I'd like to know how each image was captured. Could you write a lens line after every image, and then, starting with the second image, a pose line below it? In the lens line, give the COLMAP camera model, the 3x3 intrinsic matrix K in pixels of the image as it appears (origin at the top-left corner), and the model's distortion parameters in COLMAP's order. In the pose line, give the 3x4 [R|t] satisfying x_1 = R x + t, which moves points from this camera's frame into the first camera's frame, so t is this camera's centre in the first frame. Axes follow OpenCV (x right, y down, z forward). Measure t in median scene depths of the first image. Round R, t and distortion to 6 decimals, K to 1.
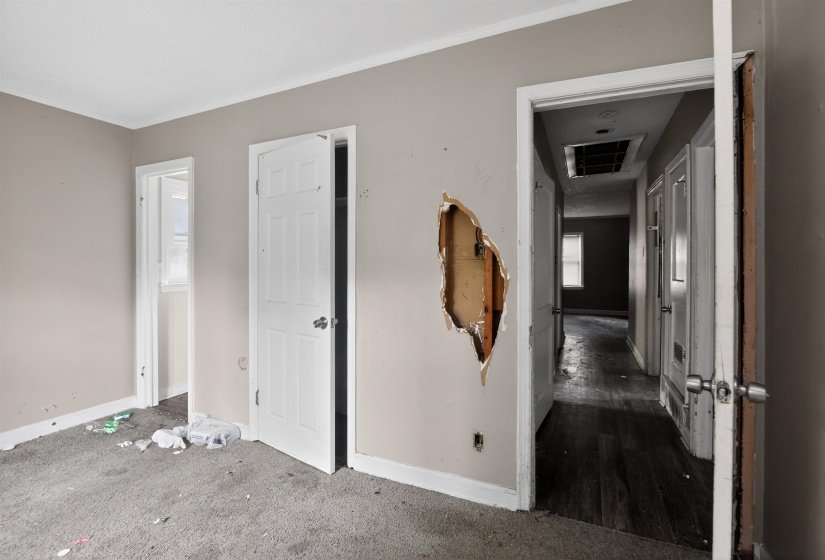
lens RADIAL K [[371.2, 0, 414.6], [0, 371.2, 266.9], [0, 0, 1]] dist [-0.018301, 0.001688]
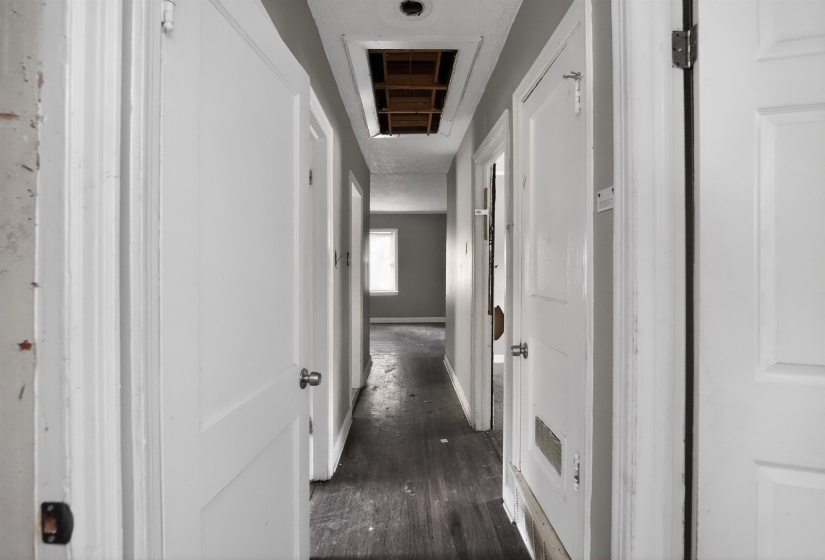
lens RADIAL K [[371.2, 0, 416.9], [0, 371.2, 272.5], [0, 0, 1]] dist [-0.018301, 0.001688]
pose [[0.894351, -0.006391, 0.447319, 0.204167], [0.002242, 0.999949, 0.009804, -0.001586], [-0.447359, -0.007766, 0.894321, 0.384158]]
